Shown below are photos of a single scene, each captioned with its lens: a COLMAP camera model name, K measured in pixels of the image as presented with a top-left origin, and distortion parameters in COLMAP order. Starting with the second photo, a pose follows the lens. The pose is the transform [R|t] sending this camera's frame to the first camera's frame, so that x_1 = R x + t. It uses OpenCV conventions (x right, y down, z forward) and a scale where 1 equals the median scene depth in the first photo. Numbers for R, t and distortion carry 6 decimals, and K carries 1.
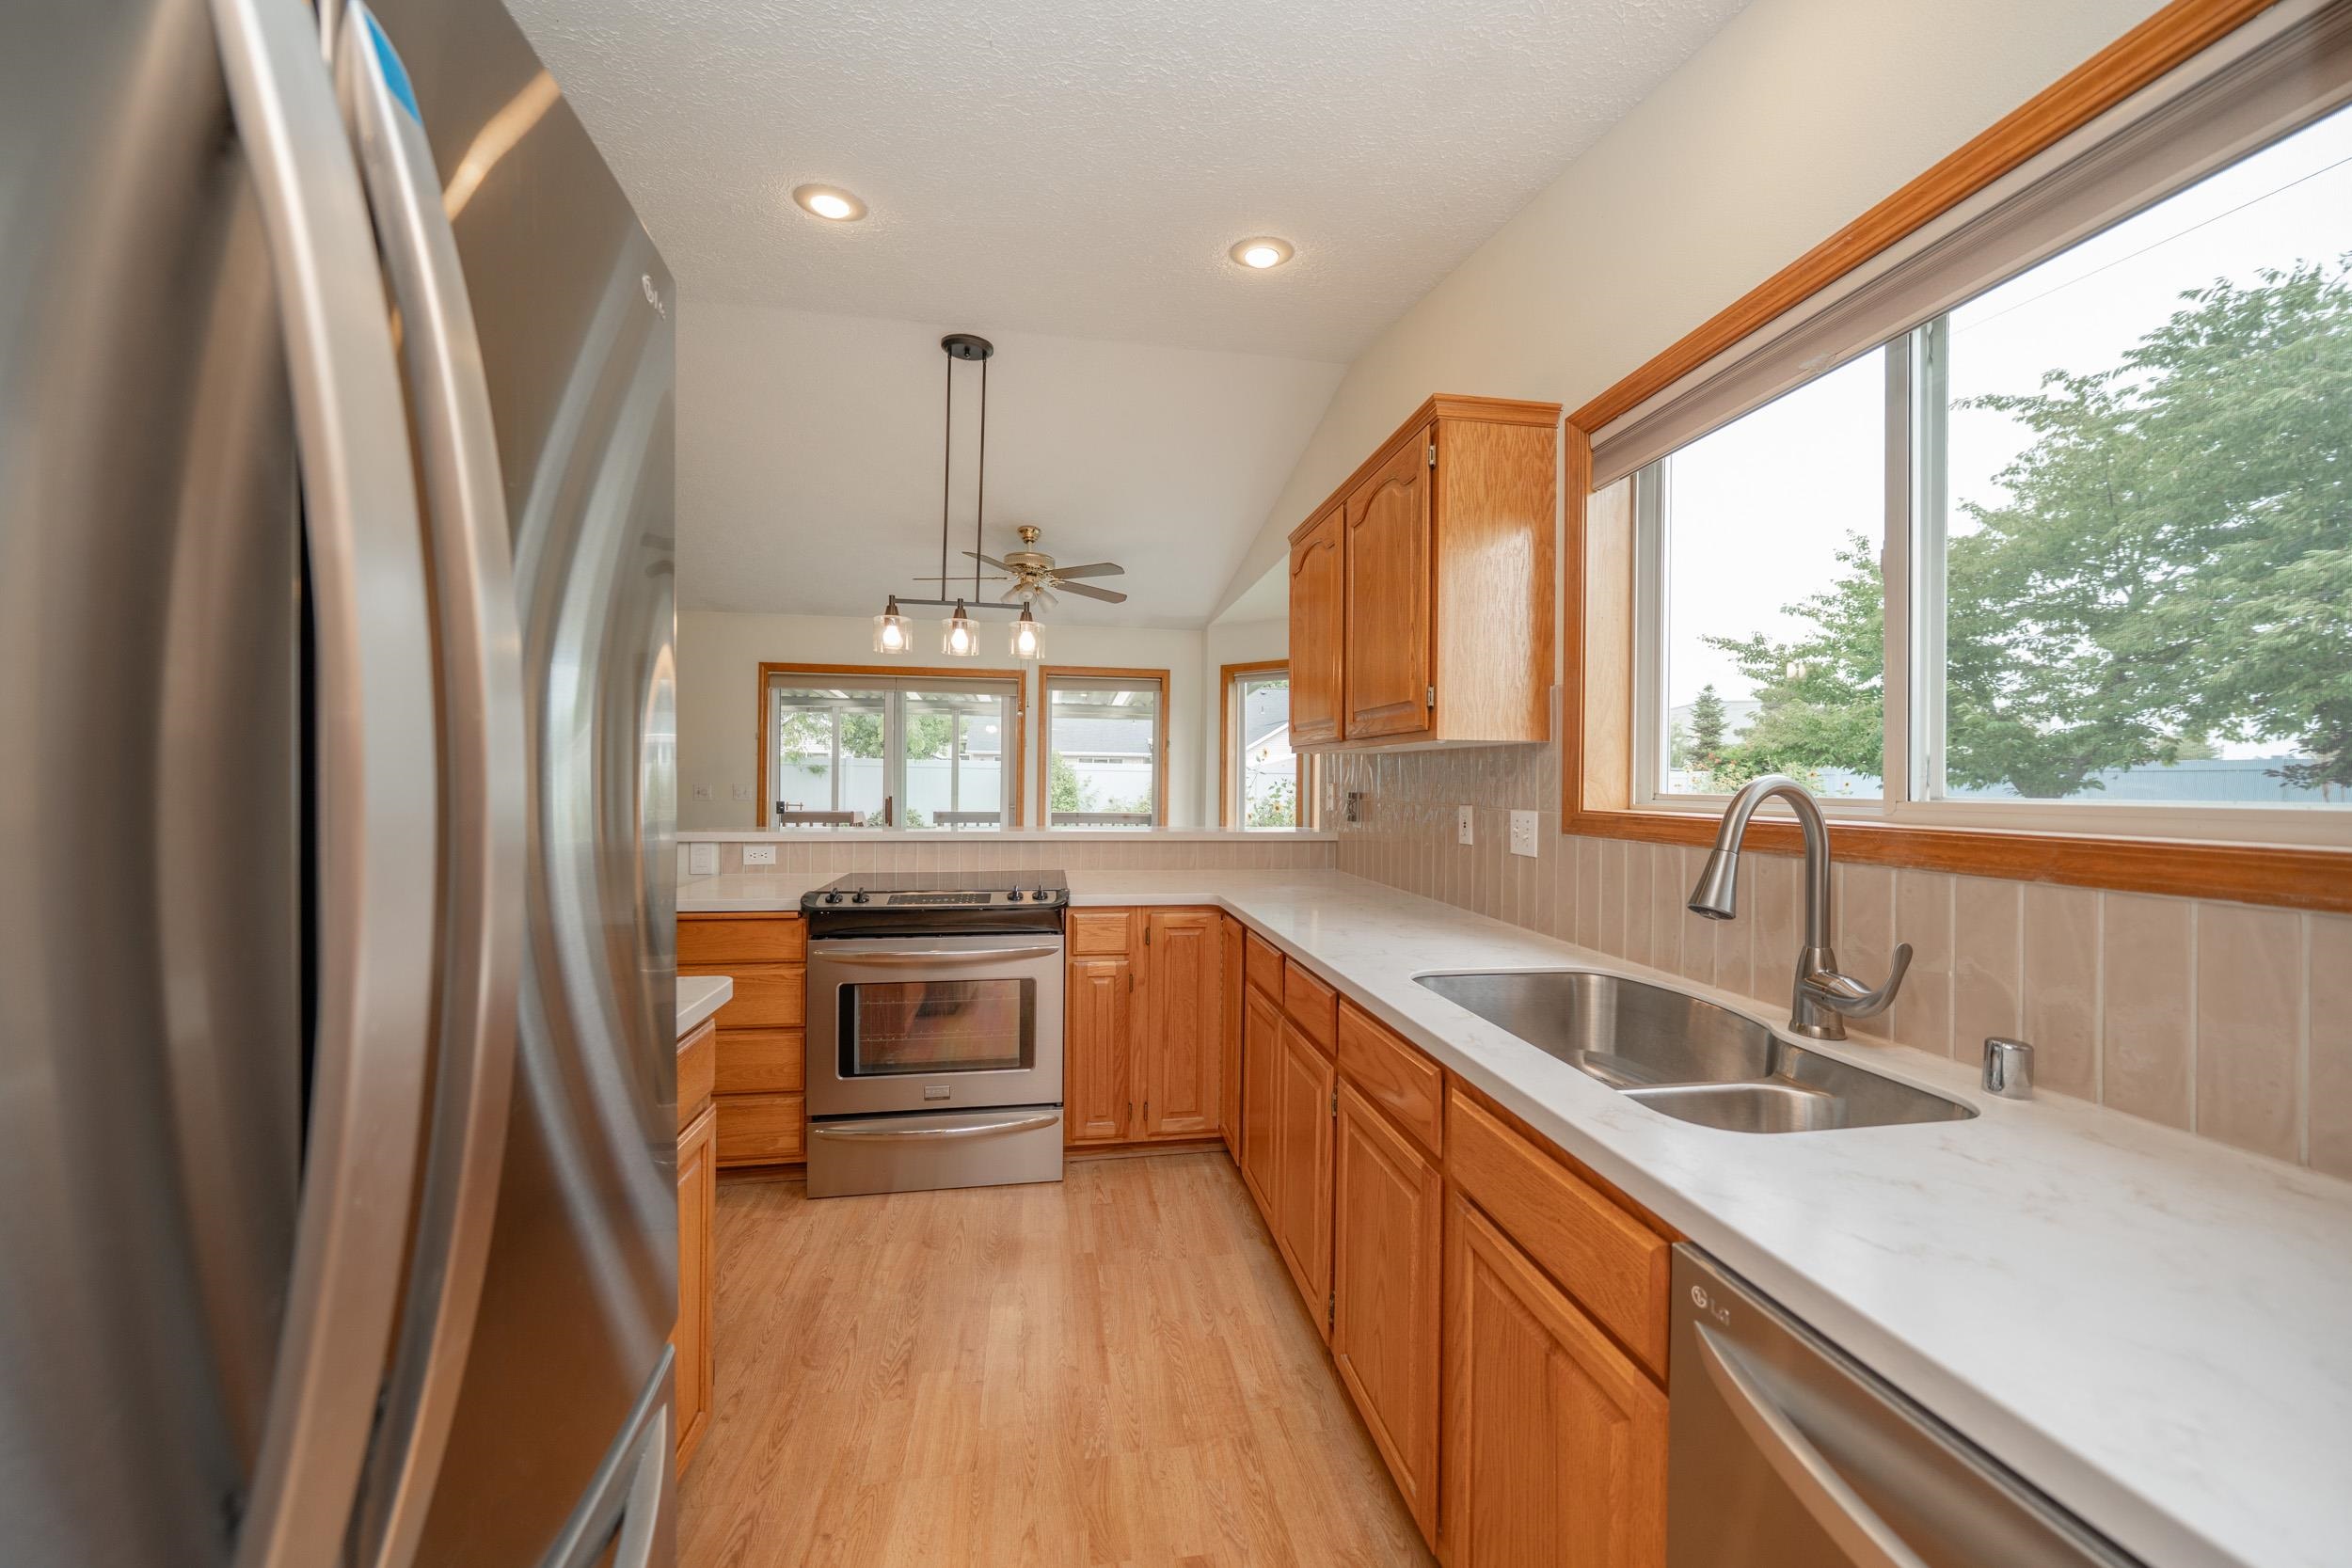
lens RADIAL K [[852.3, 0, 1163.3], [0, 852.3, 776.3], [0, 0, 1]] dist [-0.003412, 0.000009]
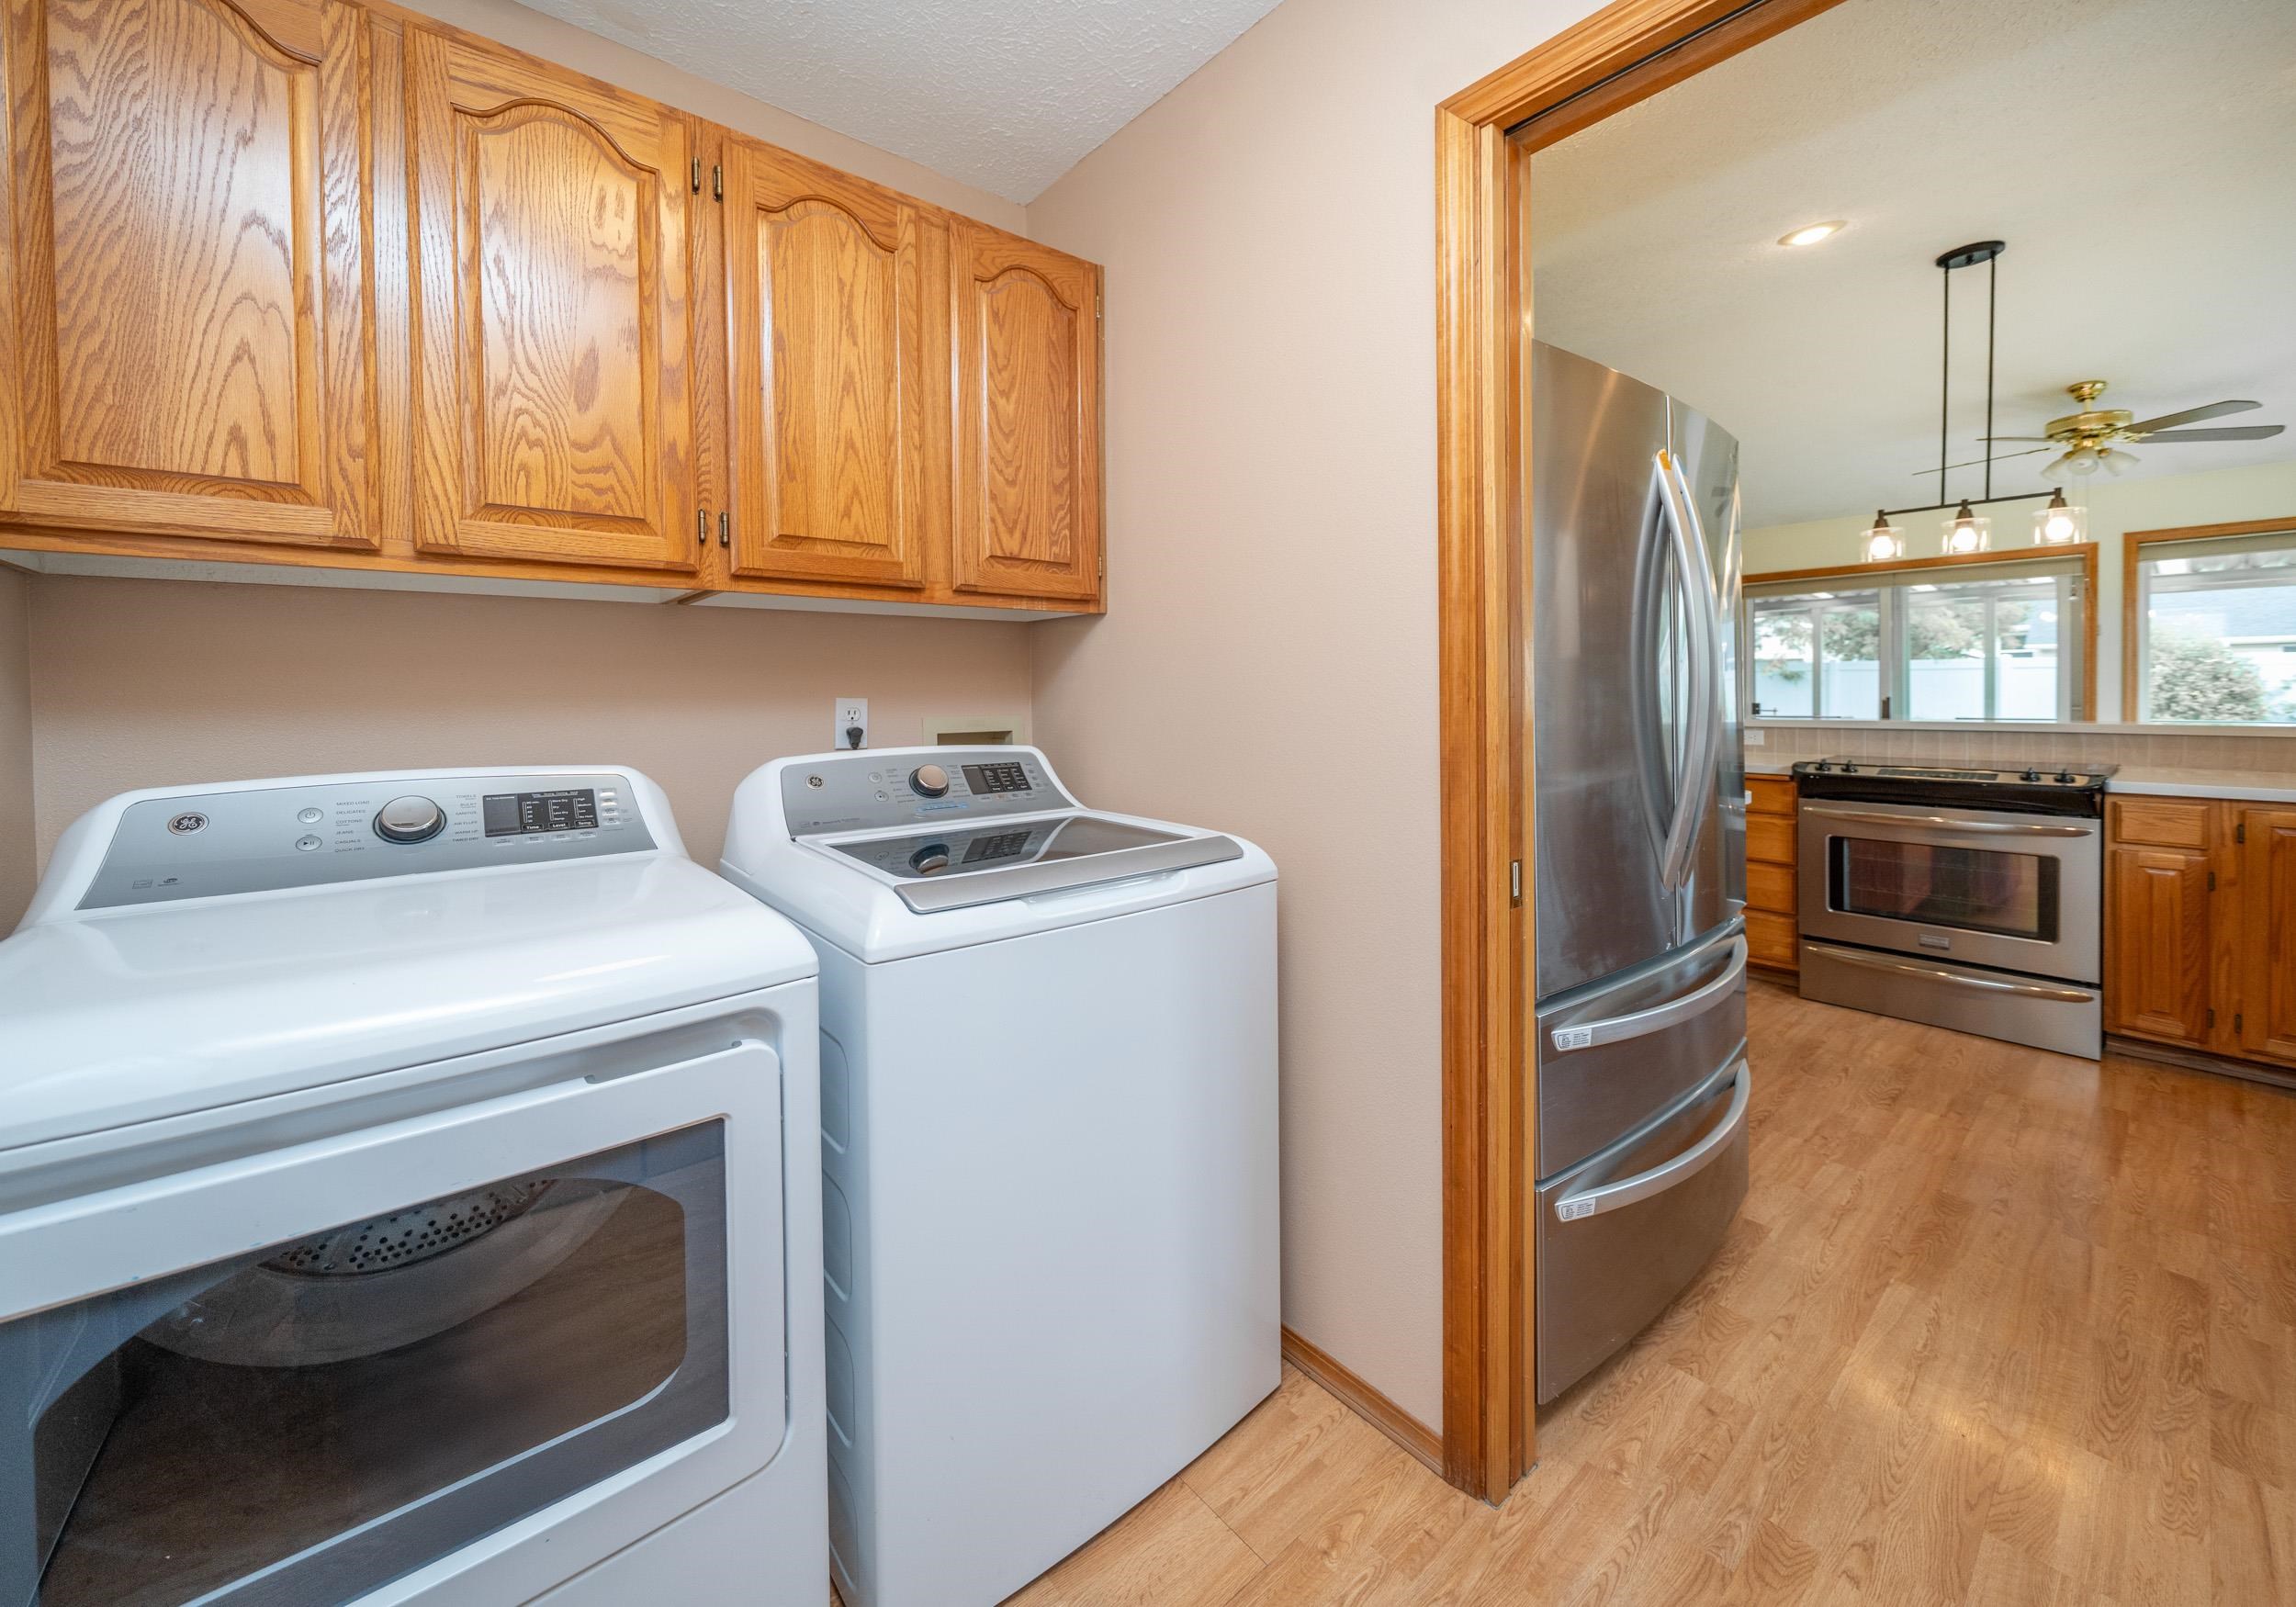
lens RADIAL K [[862.0, 0, 1085.1], [0, 862.0, 707.4], [0, 0, 1]] dist [-0.003800, -0.000766]
pose [[0.480437, -0.003634, -0.877022, 0.192499], [0.018280, 0.999816, 0.005872, 0.024939], [0.876839, -0.018853, 0.480415, -0.532838]]
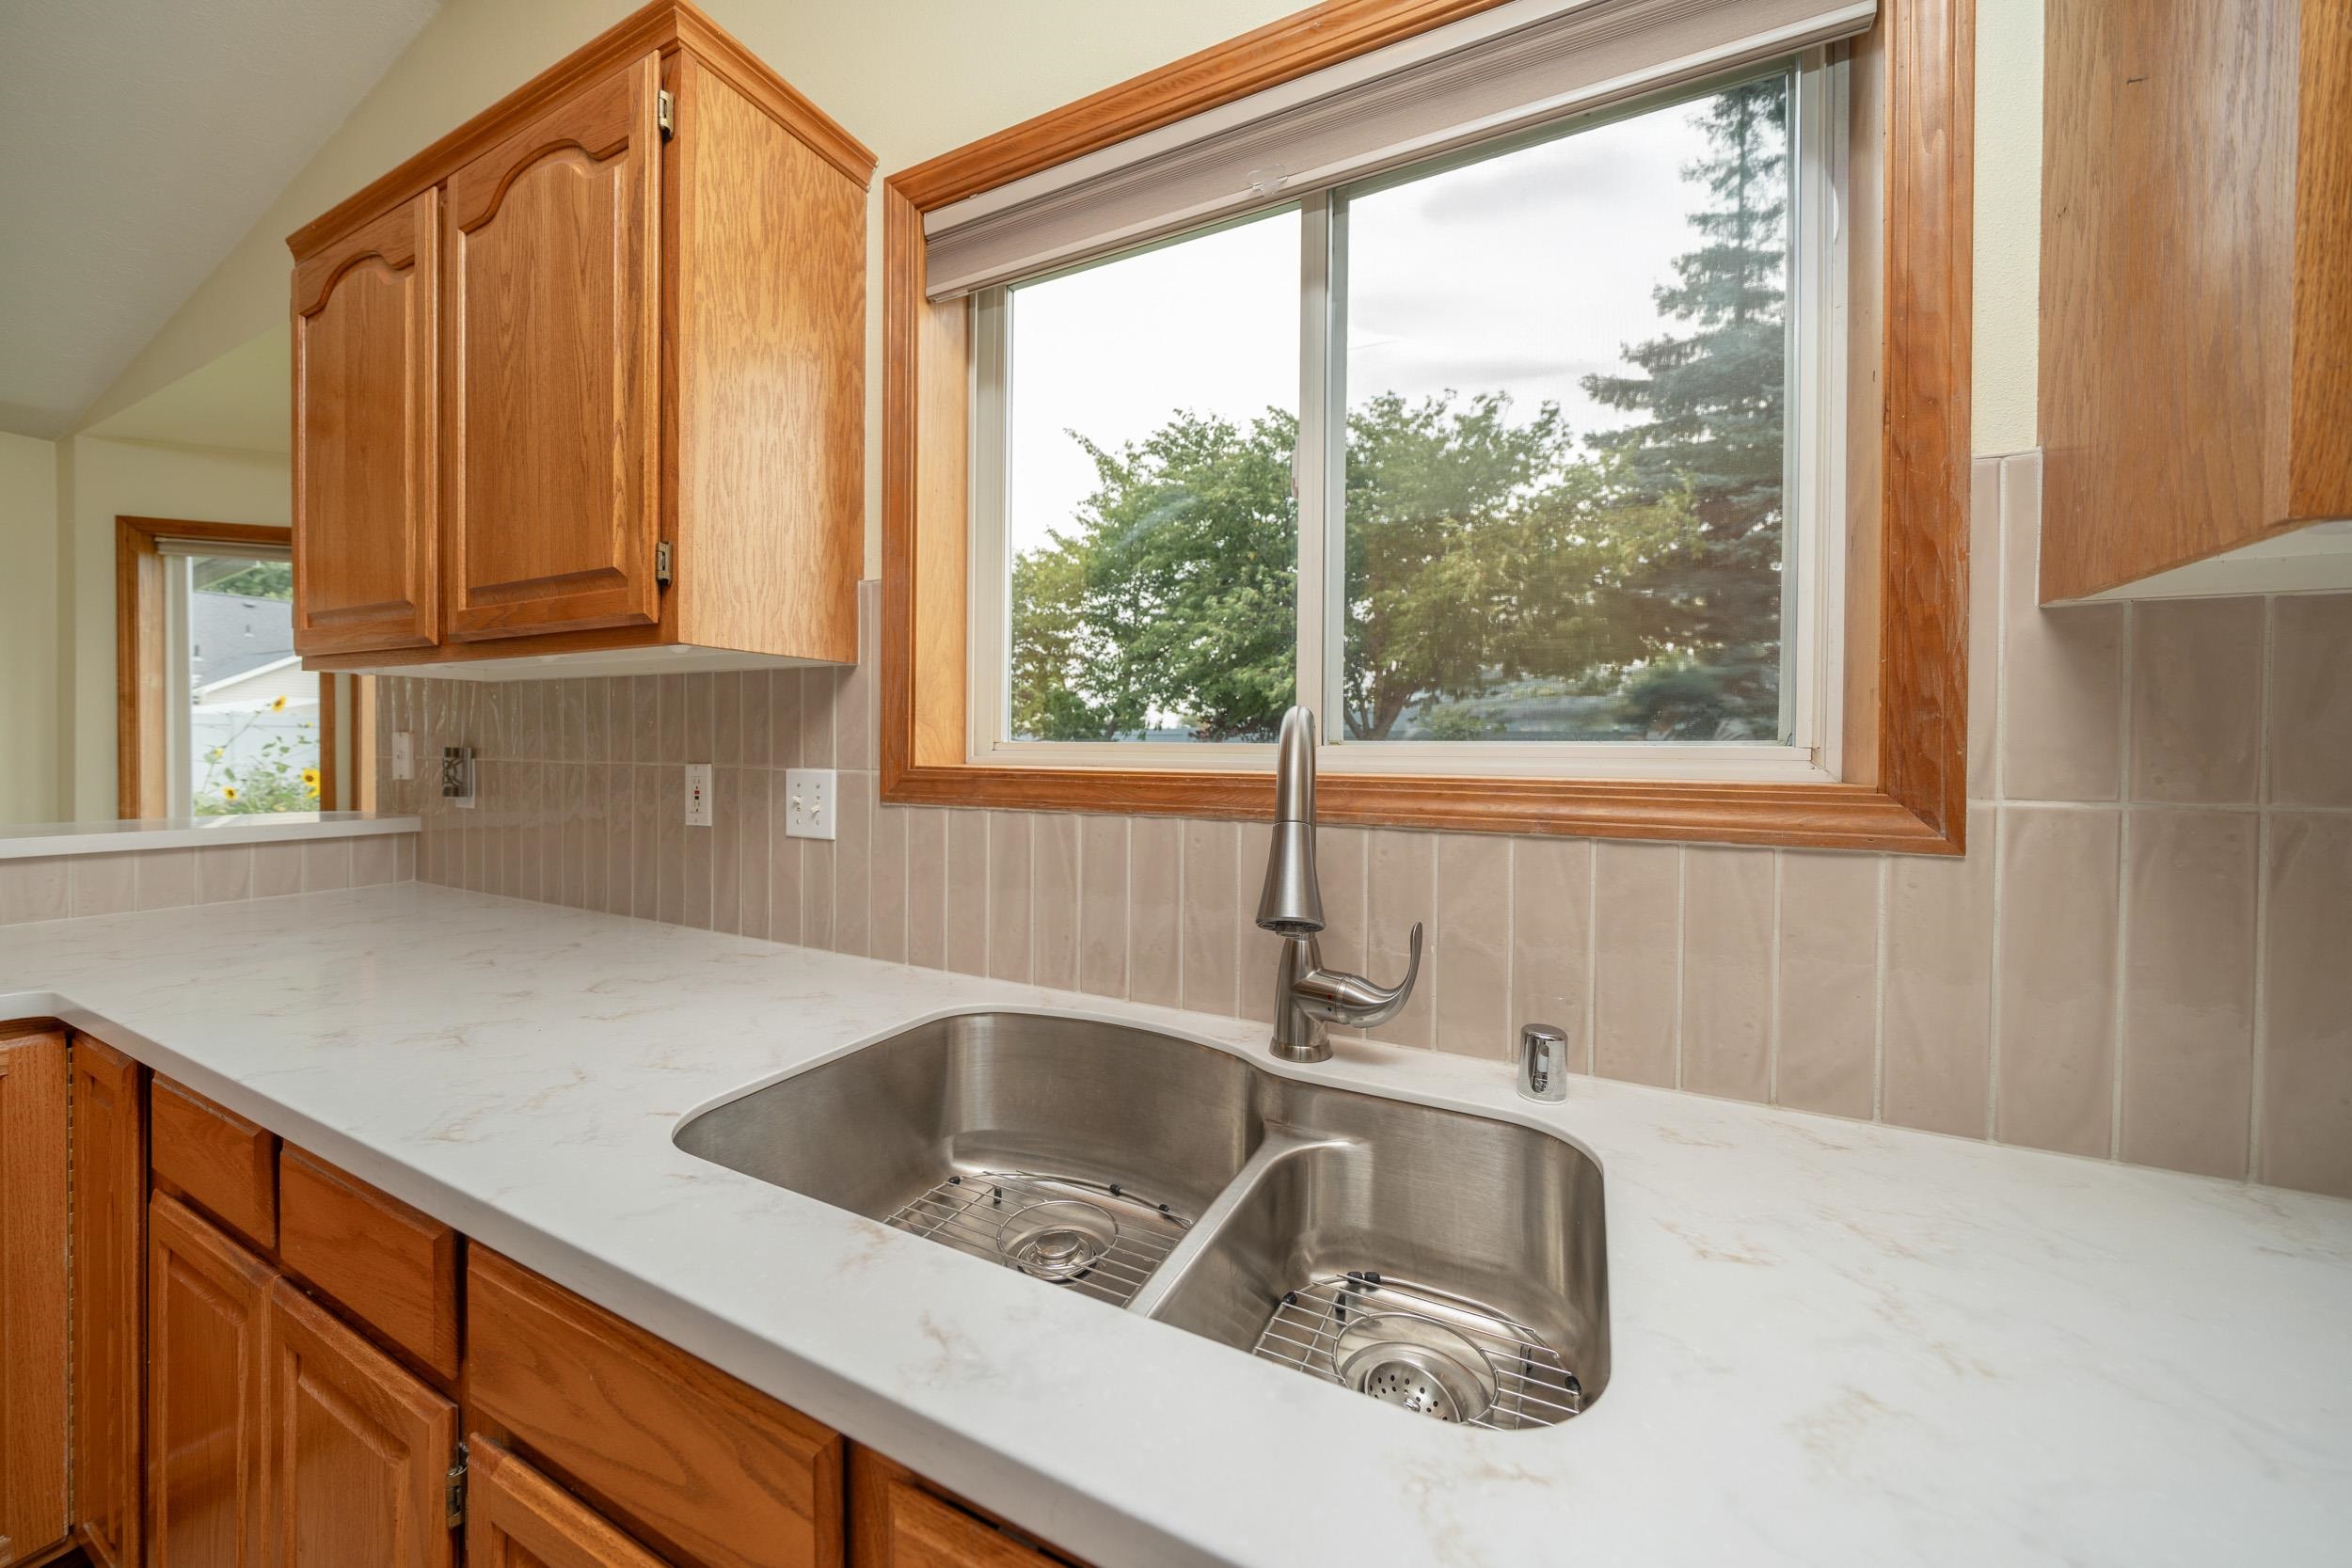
lens RADIAL K [[822.2, 0, 1187.3], [0, 822.2, 760.2], [0, 0, 1]] dist [-0.005649, -0.000132]
pose [[0.567279, -0.014935, 0.823390, 0.055131], [-0.007779, 0.999694, 0.023491, 0.013160], [-0.823489, -0.019731, 0.566989, 0.327902]]
